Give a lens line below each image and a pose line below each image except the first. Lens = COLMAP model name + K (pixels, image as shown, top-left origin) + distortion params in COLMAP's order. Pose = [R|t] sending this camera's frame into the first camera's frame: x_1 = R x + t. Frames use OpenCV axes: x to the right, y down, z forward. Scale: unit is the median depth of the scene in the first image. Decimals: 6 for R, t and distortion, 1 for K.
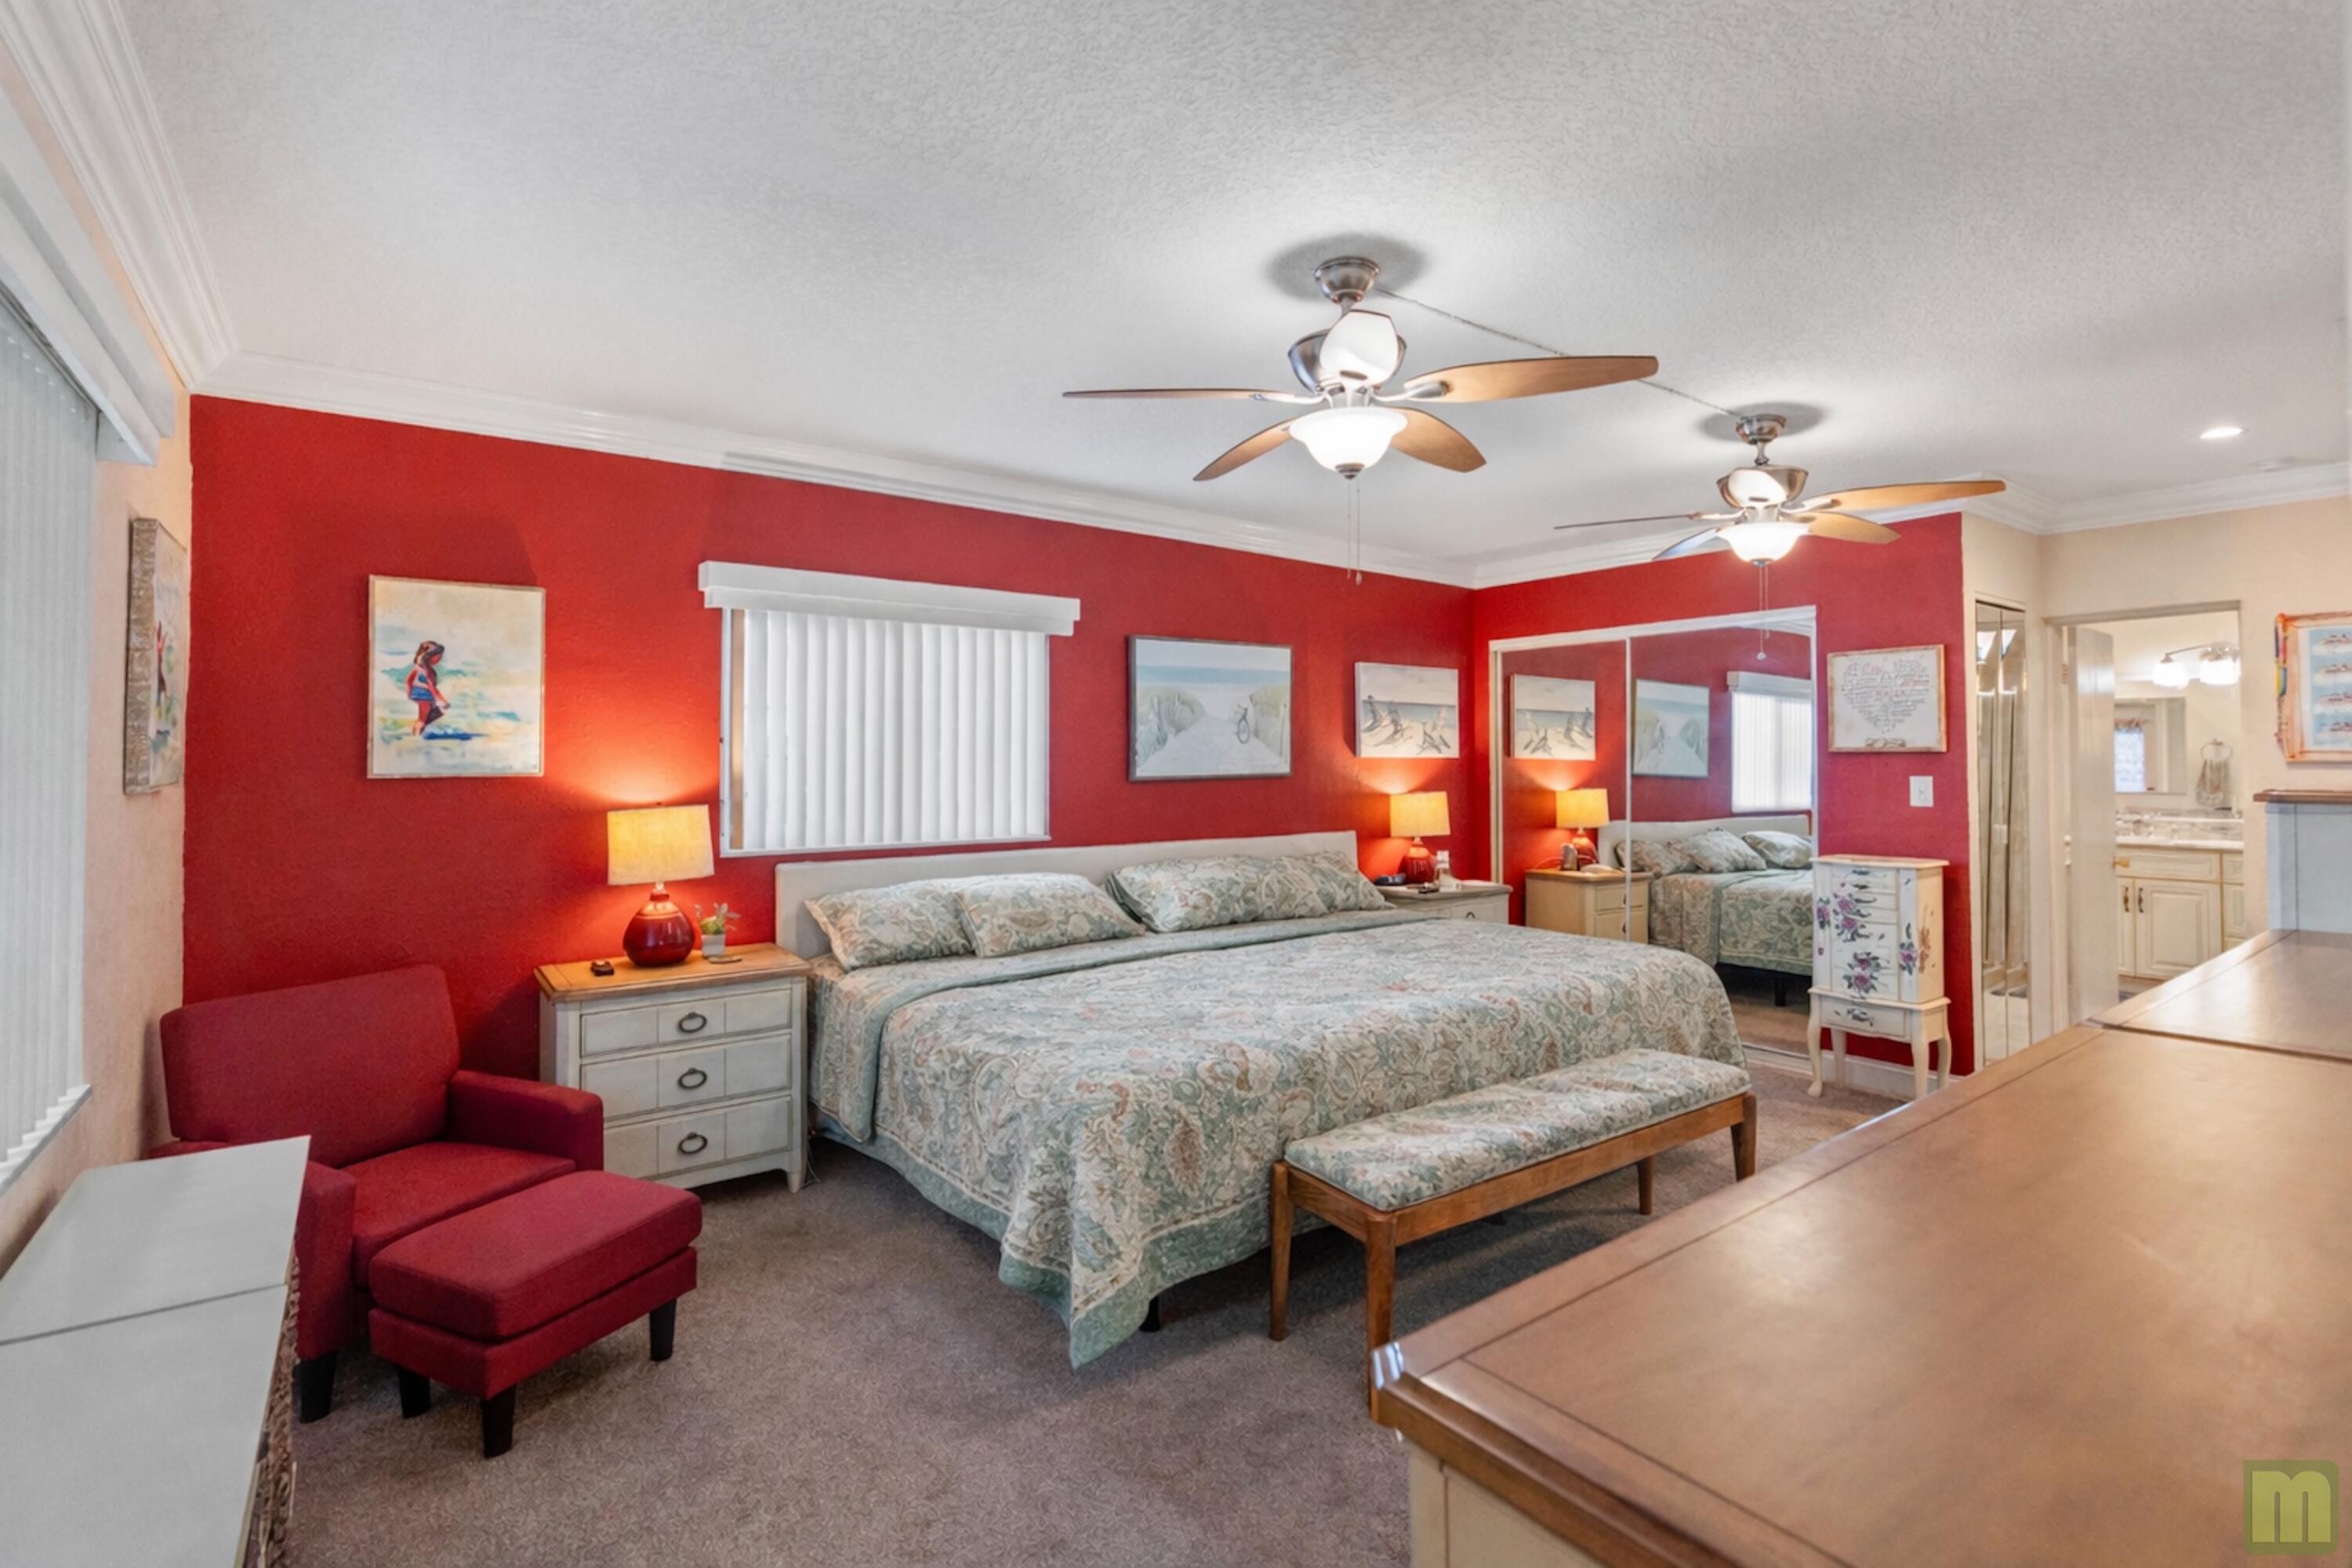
lens RADIAL K [[1071.6, 0, 1167.1], [0, 1071.6, 772.2], [0, 0, 1]] dist [-0.002293, -0.000470]
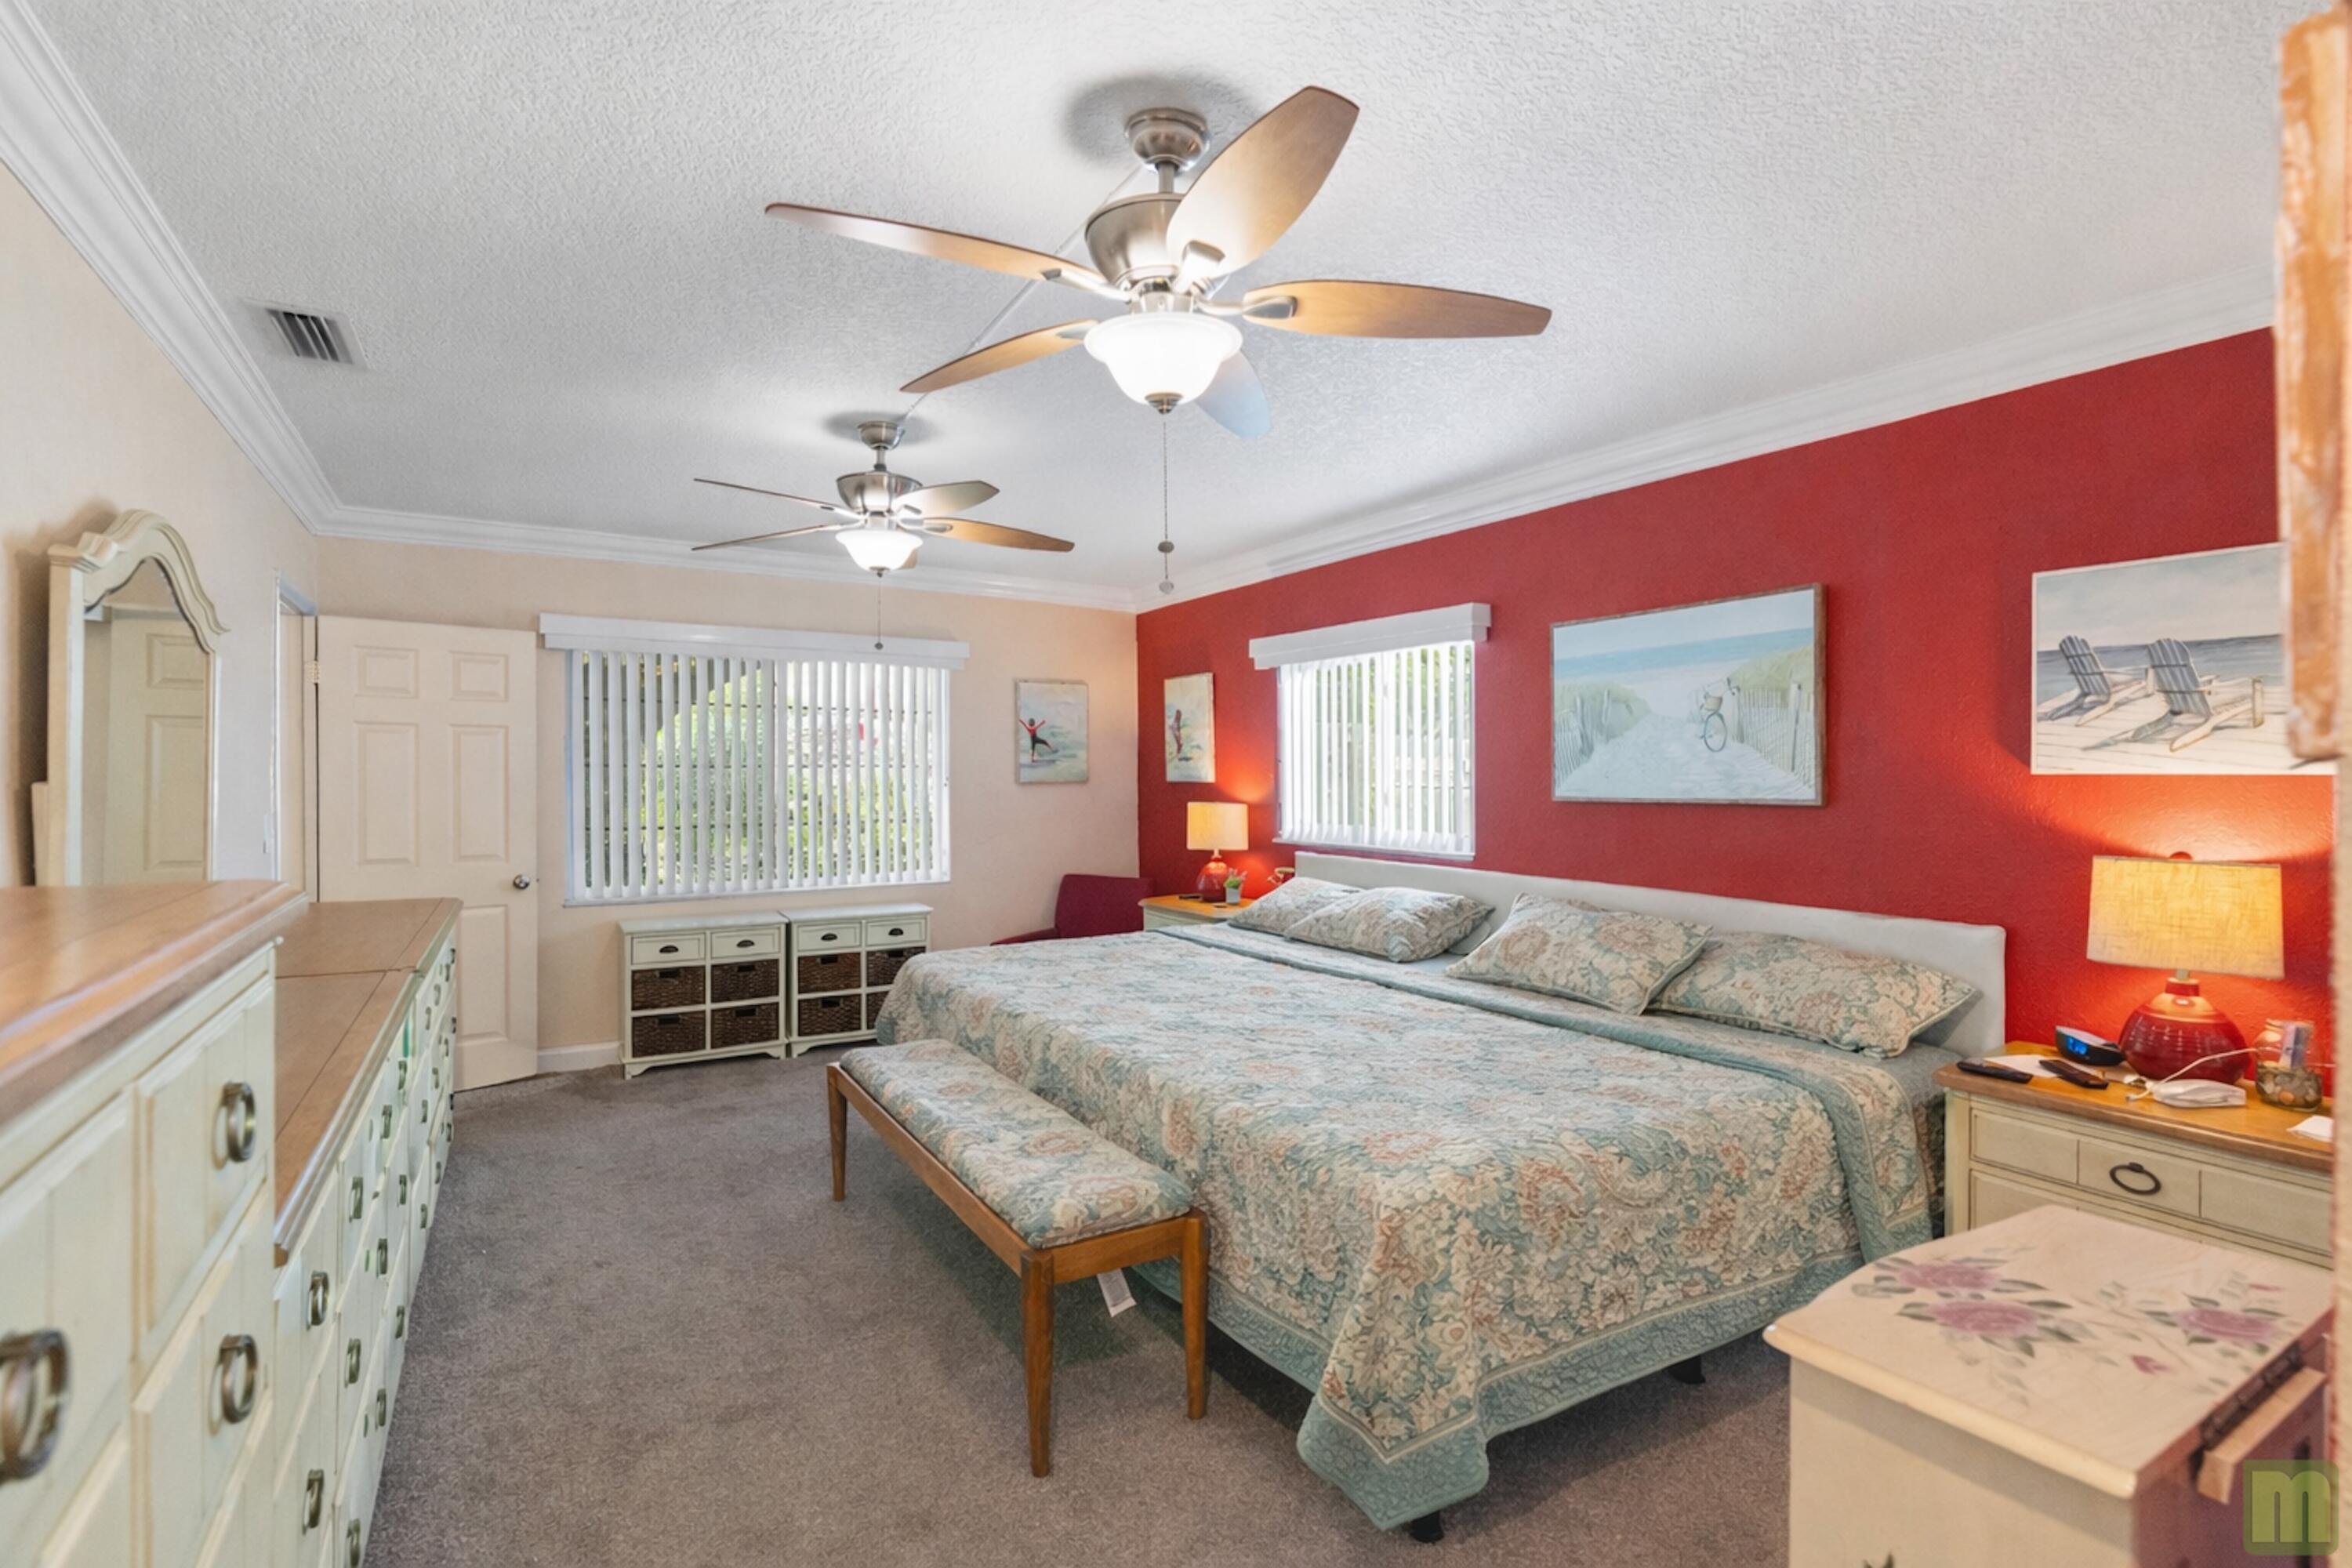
lens RADIAL K [[1071.6, 0, 1167.1], [0, 1071.6, 772.2], [0, 0, 1]] dist [-0.002293, -0.000470]
pose [[-0.094645, 0.007087, -0.995486, 0.807546], [-0.008973, 0.999928, 0.007972, -0.017438], [0.995471, 0.009687, -0.094574, 0.777140]]
